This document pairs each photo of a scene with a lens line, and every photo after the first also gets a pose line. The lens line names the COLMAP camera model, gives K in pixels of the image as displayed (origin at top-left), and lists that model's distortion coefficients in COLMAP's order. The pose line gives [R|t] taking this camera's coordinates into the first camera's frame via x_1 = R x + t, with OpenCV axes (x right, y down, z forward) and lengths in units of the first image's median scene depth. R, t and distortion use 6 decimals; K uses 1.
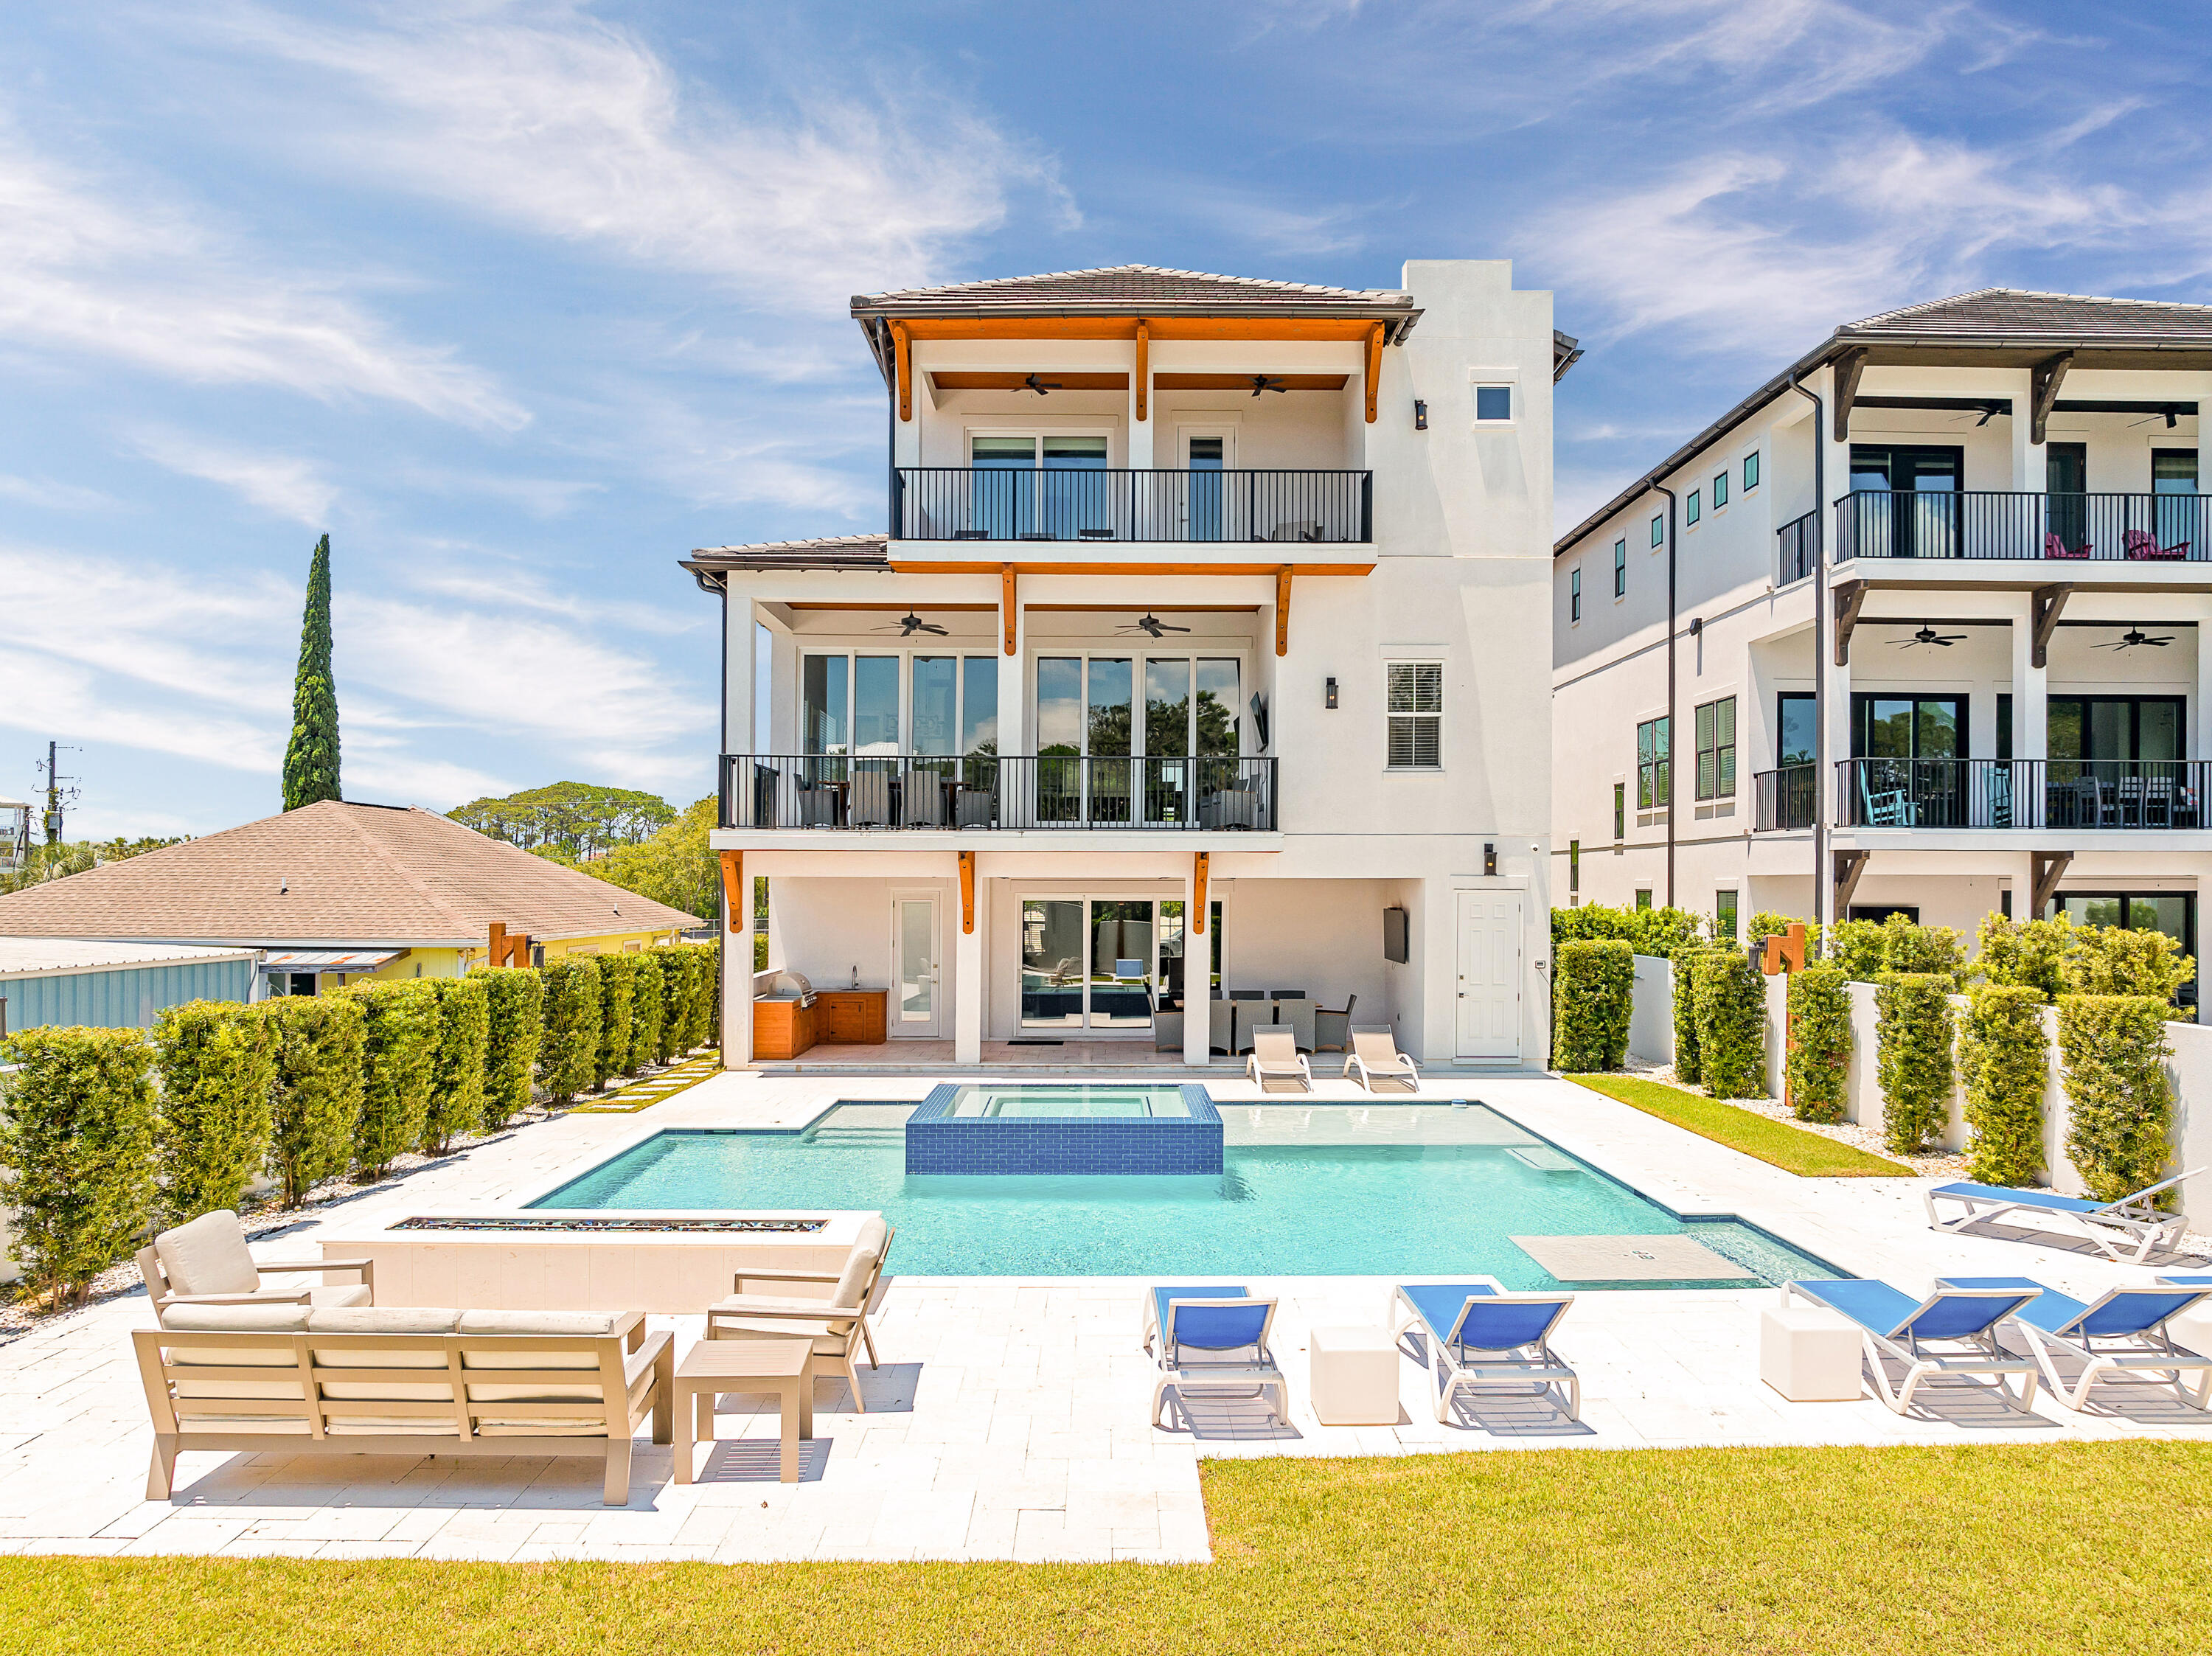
lens RADIAL K [[1635.1, 0, 1106.0], [0, 1635.1, 878.7], [0, 0, 1]] dist [-0.032655, -0.007014]
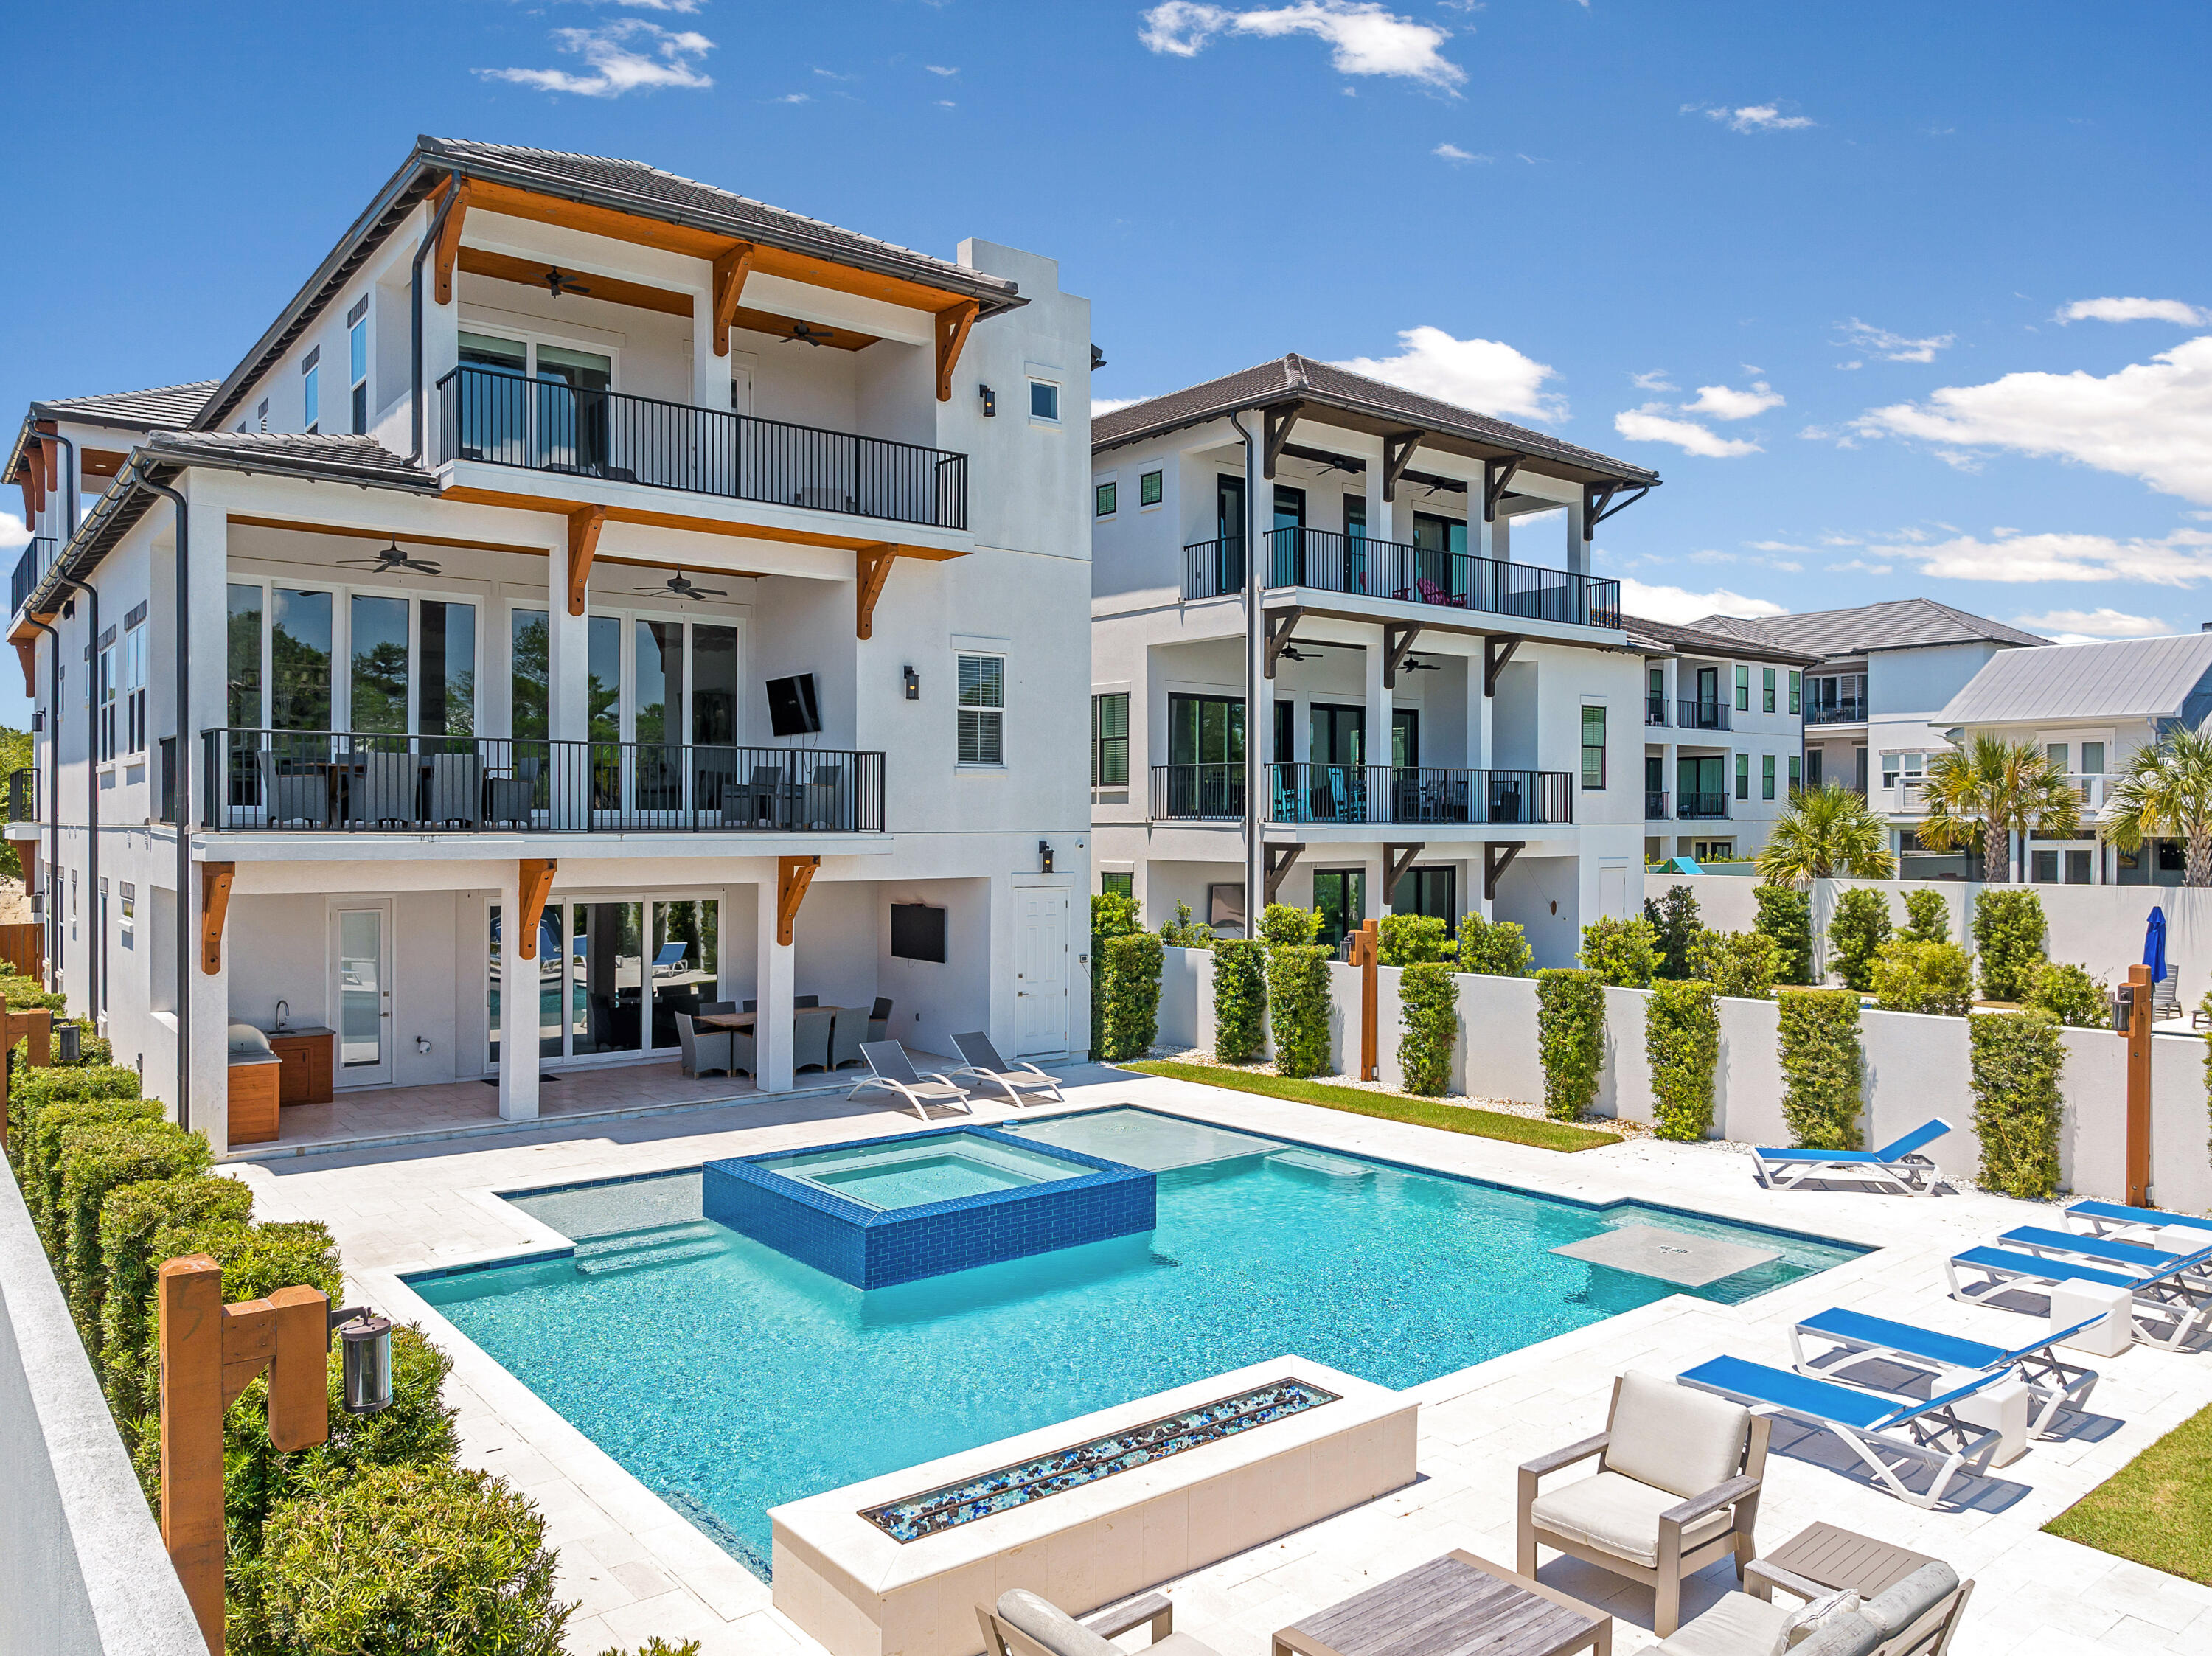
lens RADIAL K [[1635.1, 0, 1121.5], [0, 1635.1, 827.2], [0, 0, 1]] dist [-0.032655, -0.007014]
pose [[0.767767, -0.001734, 0.640727, -0.374429], [-0.006211, 0.999929, 0.010149, -0.040489], [-0.640699, -0.011771, 0.767702, 0.196486]]
